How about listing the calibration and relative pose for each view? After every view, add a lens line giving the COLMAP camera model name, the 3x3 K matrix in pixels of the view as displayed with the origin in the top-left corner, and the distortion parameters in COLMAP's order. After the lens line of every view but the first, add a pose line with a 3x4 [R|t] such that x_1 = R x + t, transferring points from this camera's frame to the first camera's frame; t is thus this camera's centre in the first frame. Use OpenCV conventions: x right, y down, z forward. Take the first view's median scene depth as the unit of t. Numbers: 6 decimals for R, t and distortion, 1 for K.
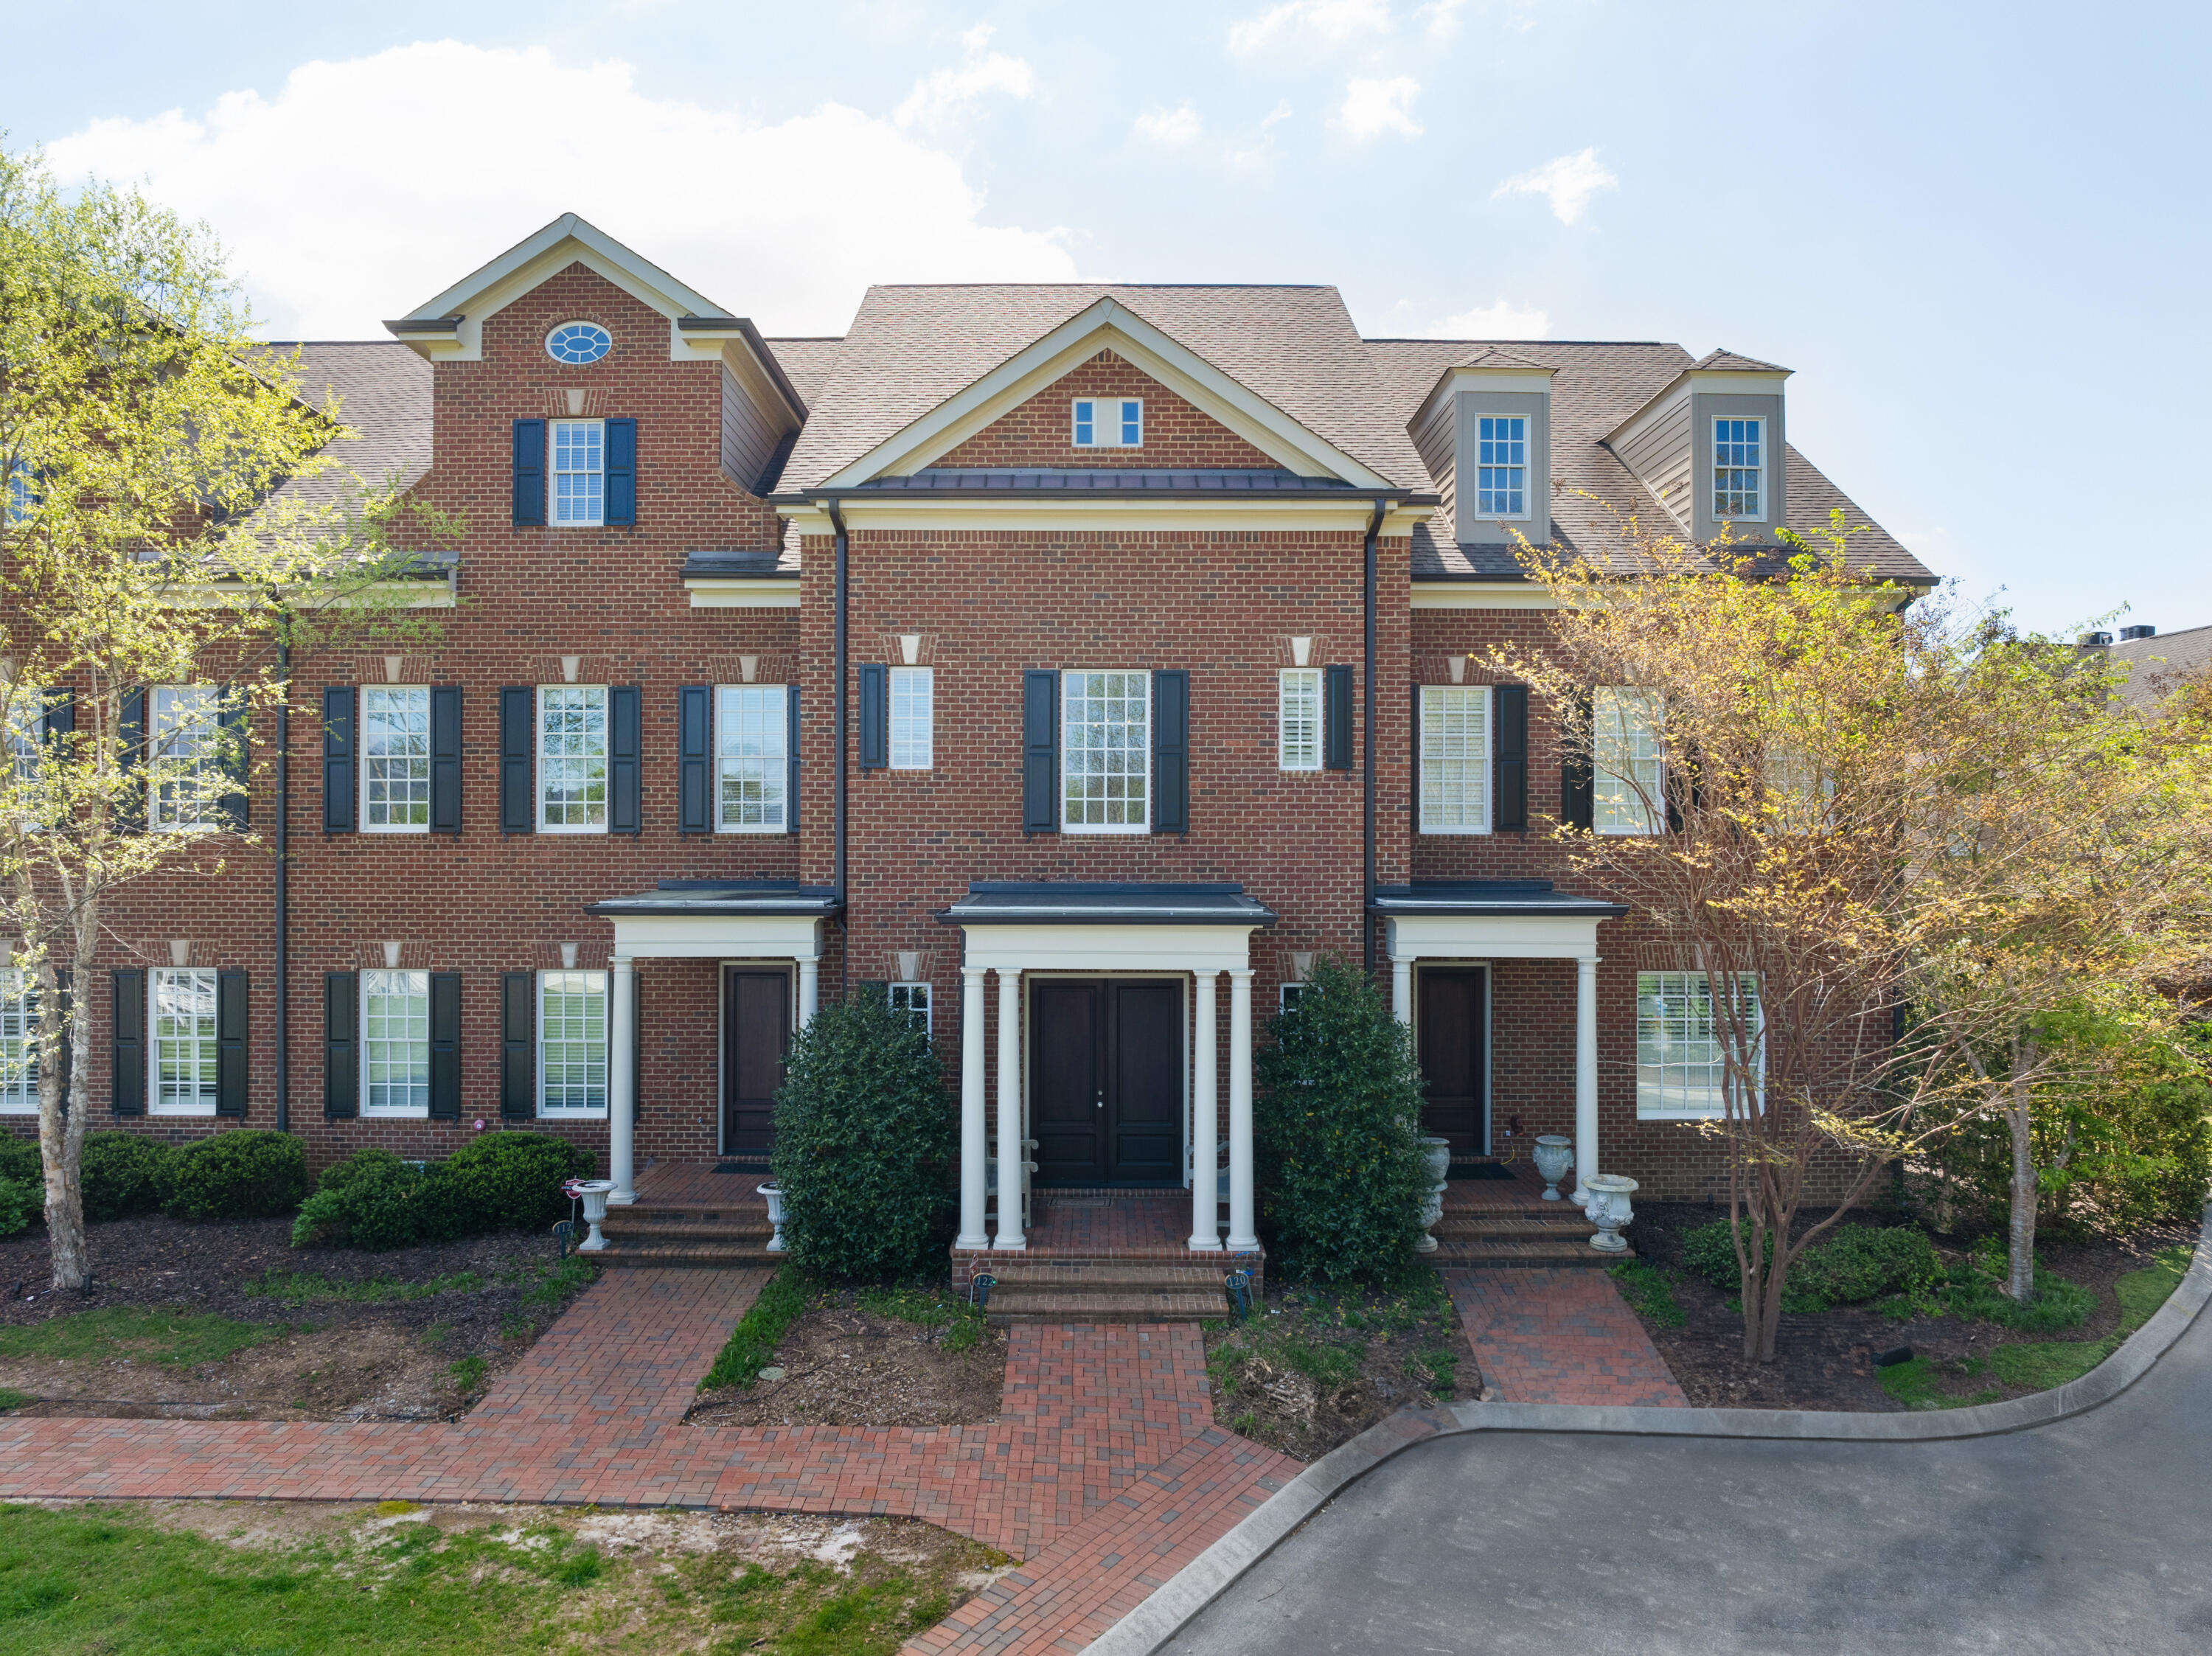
lens RADIAL K [[1562.4, 0, 1104.4], [0, 1562.4, 835.0], [0, 0, 1]] dist [-0.032379, 0.000878]
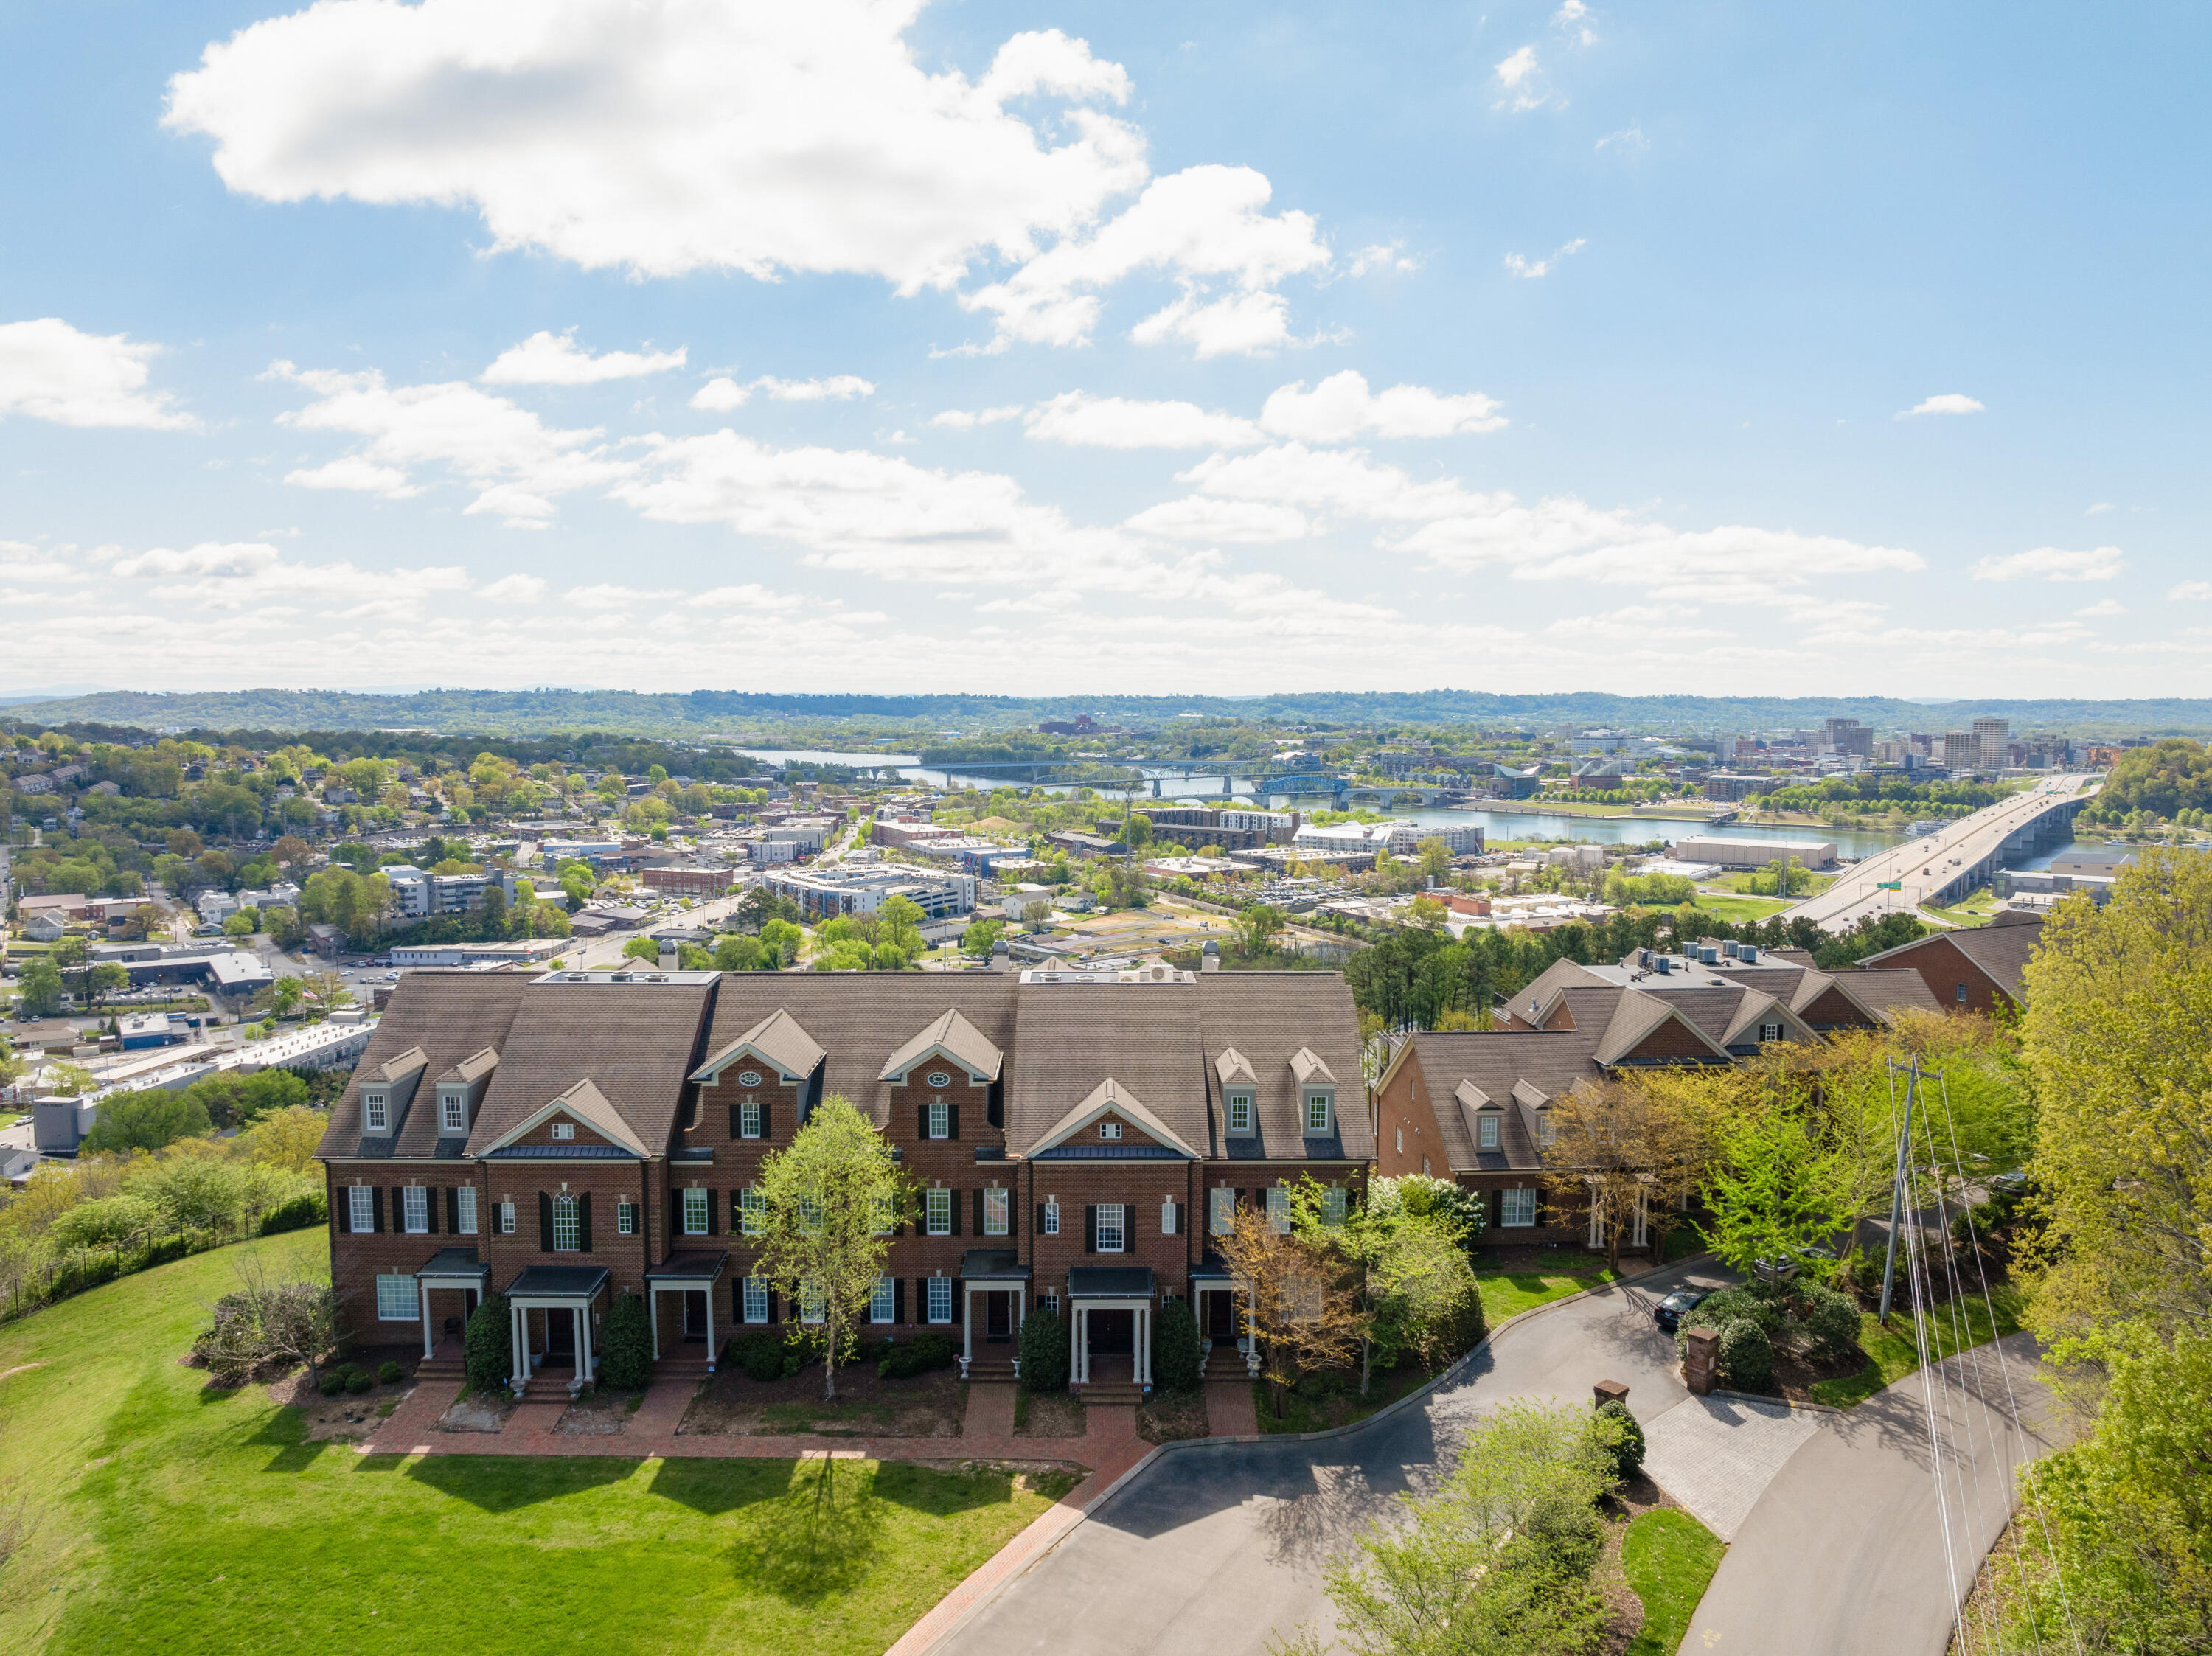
lens RADIAL K [[1562.4, 0, 1107.2], [0, 1562.4, 826.5], [0, 0, 1]] dist [-0.032379, 0.000878]
pose [[0.999992, 0.000723, 0.004056, -0.020427], [-0.001113, 0.995284, 0.096999, -1.267771], [-0.003967, -0.097002, 0.995276, -2.300434]]
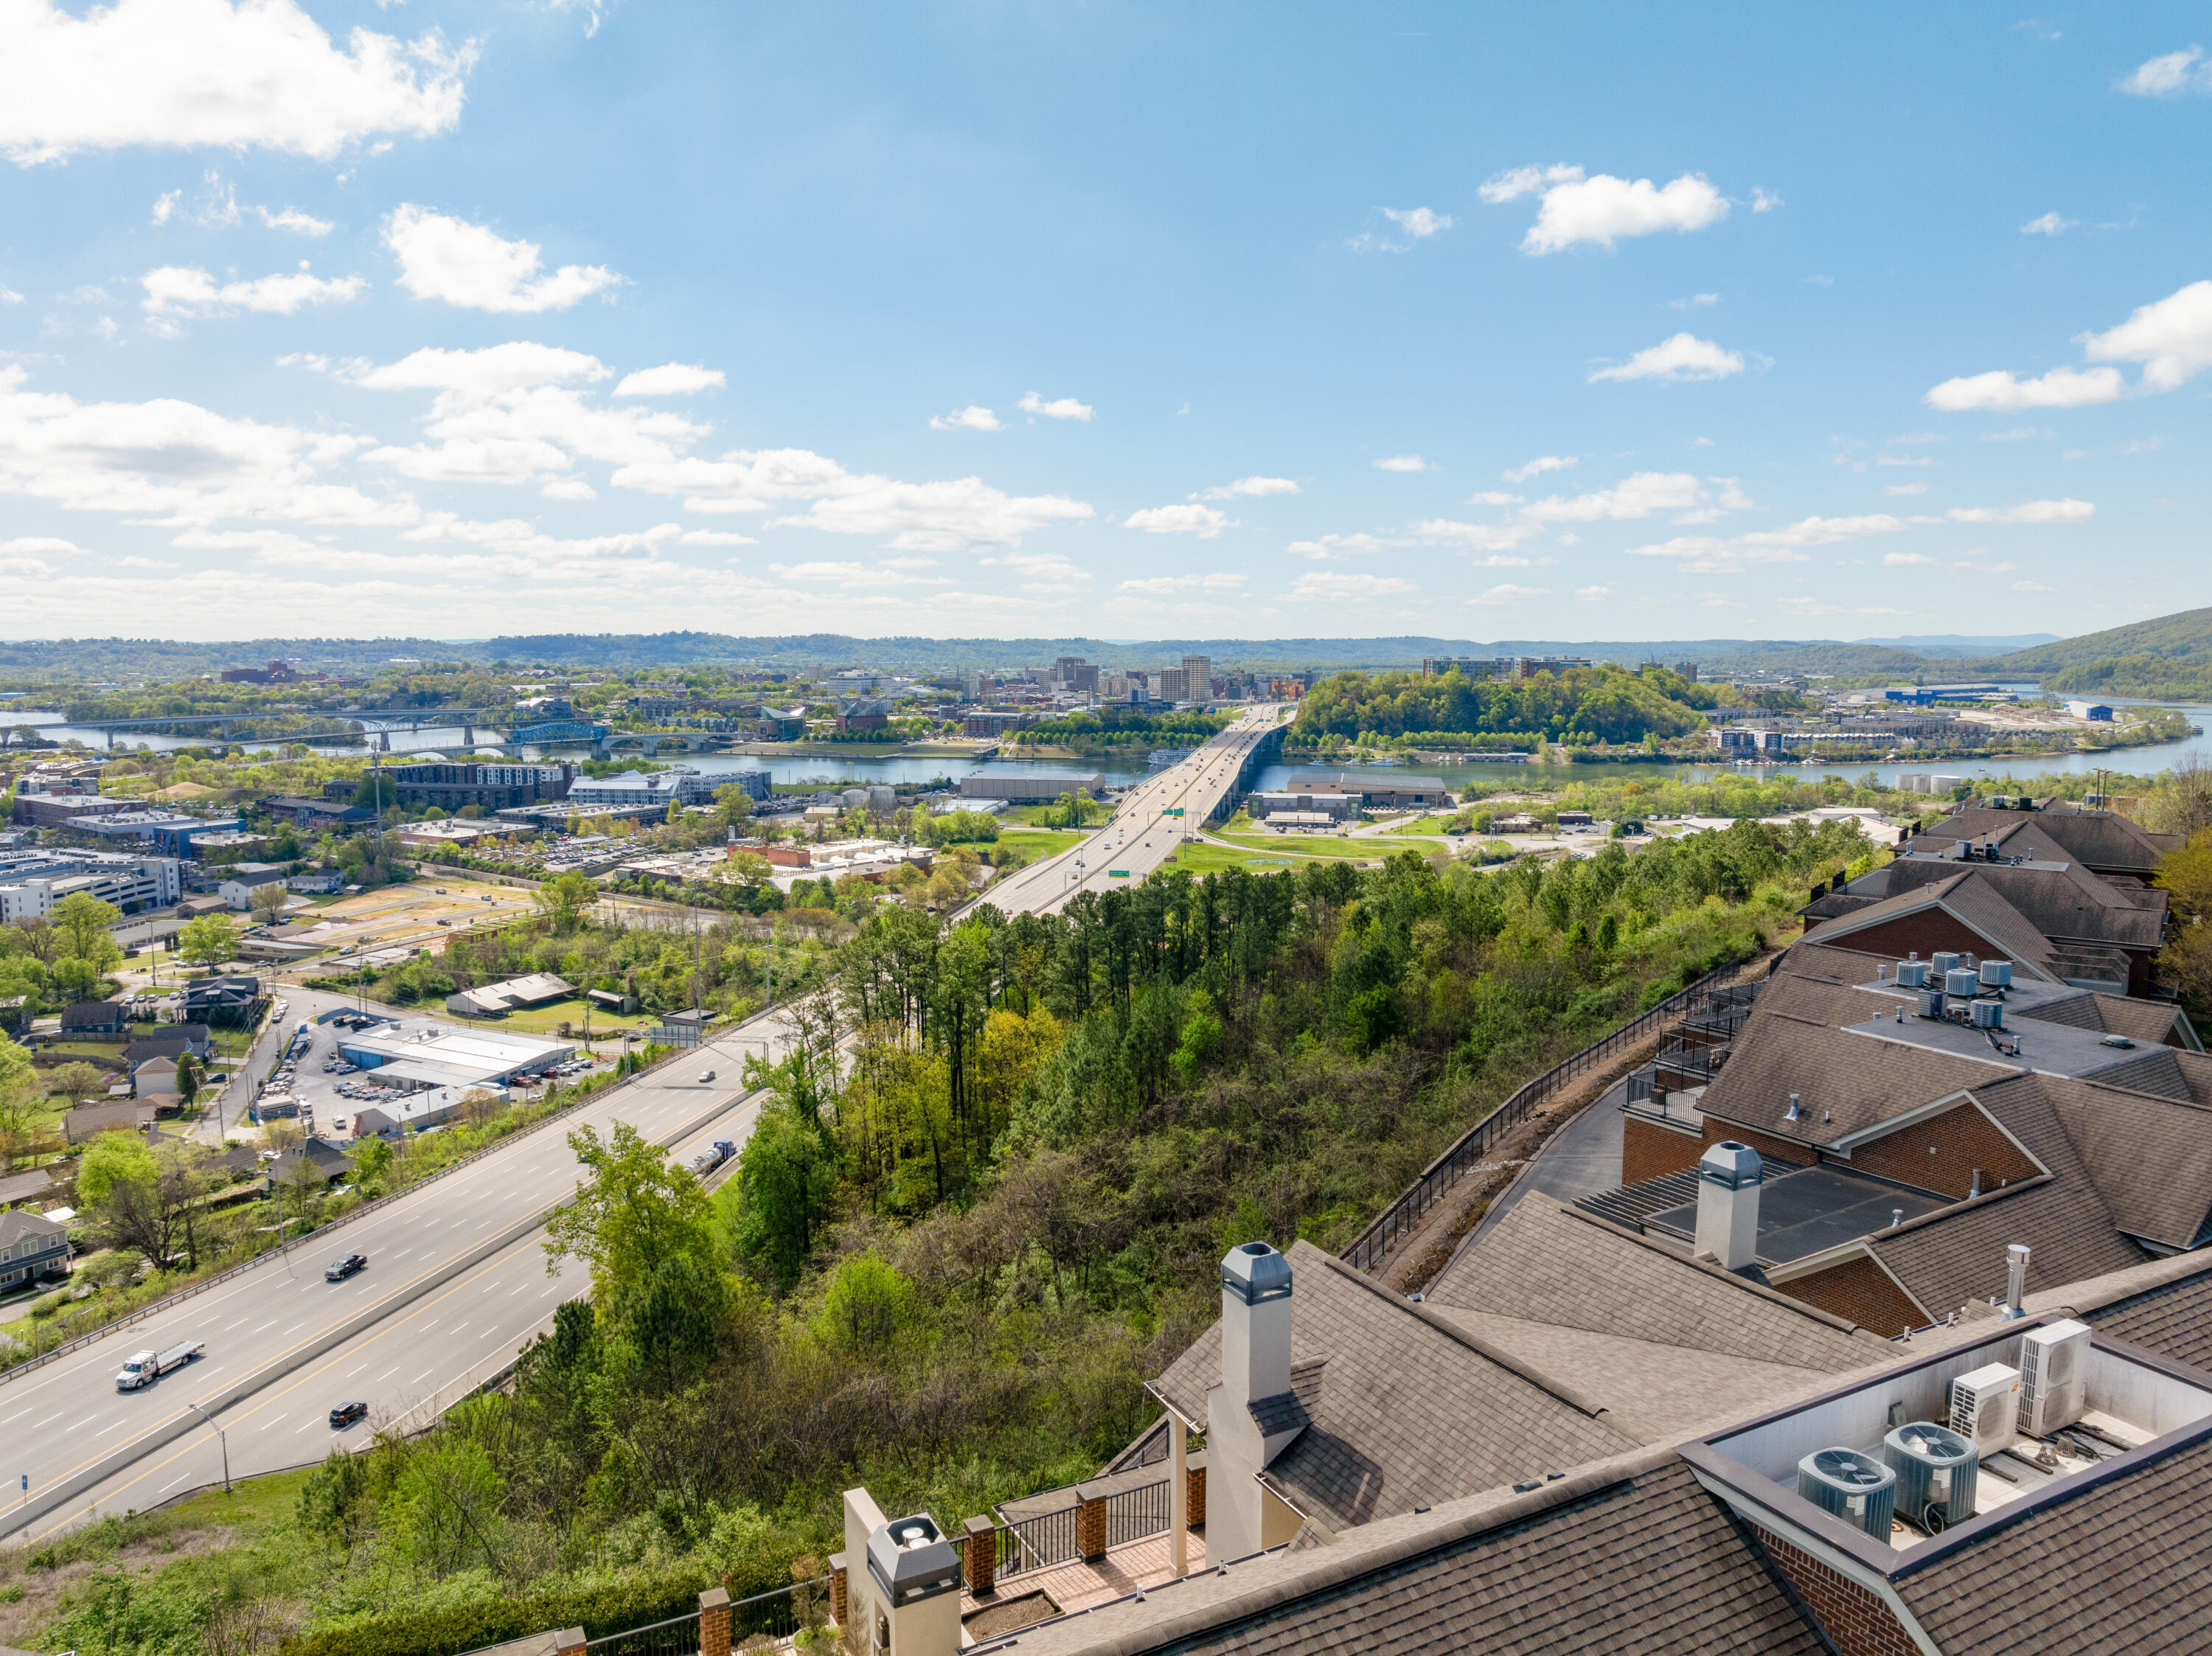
lens RADIAL K [[1562.4, 0, 1099.8], [0, 1562.4, 826.8], [0, 0, 1]] dist [-0.032379, 0.000878]
pose [[0.886248, -0.054712, 0.459968, -0.112042], [-0.006790, 0.991359, 0.131002, -1.247532], [-0.463161, -0.119224, 0.878218, -2.007751]]
